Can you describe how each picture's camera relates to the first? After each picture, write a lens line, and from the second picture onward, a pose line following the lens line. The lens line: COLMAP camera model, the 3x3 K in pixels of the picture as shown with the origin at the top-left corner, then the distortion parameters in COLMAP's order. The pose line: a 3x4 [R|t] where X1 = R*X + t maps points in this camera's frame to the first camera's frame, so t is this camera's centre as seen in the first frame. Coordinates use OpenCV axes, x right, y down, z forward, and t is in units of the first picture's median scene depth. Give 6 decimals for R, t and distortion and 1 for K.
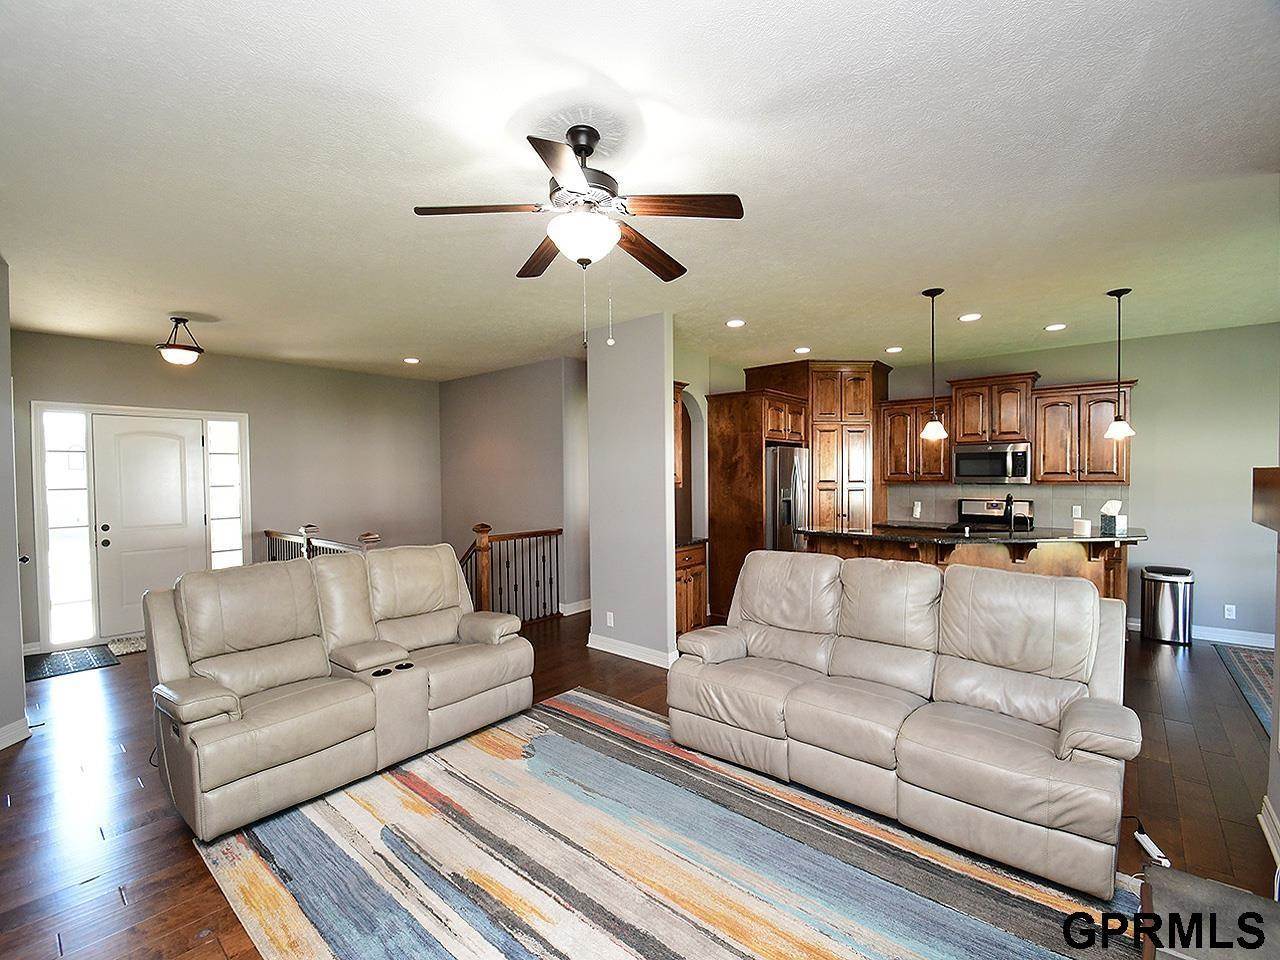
lens RADIAL K [[573.5, 0, 632.9], [0, 573.5, 474.3], [0, 0, 1]] dist [0.002602, -0.004107]
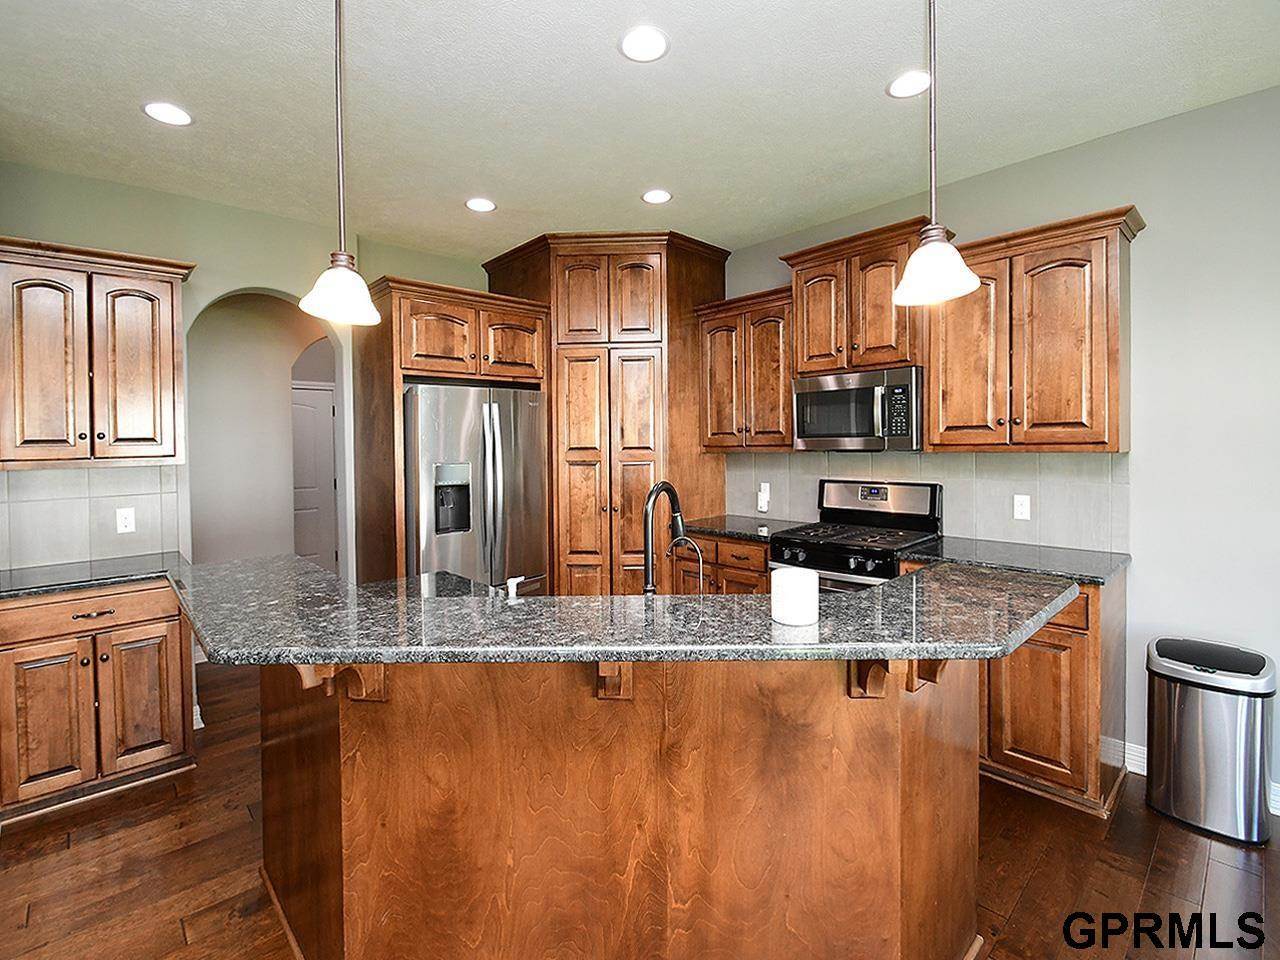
lens RADIAL K [[597.0, 0, 636.1], [0, 597.0, 445.8], [0, 0, 1]] dist [0.004299, -0.002781]
pose [[0.993870, -0.010302, -0.110072, 0.524217], [0.011194, 0.999909, 0.007493, 0.006434], [0.109985, -0.008679, 0.993895, 0.482083]]
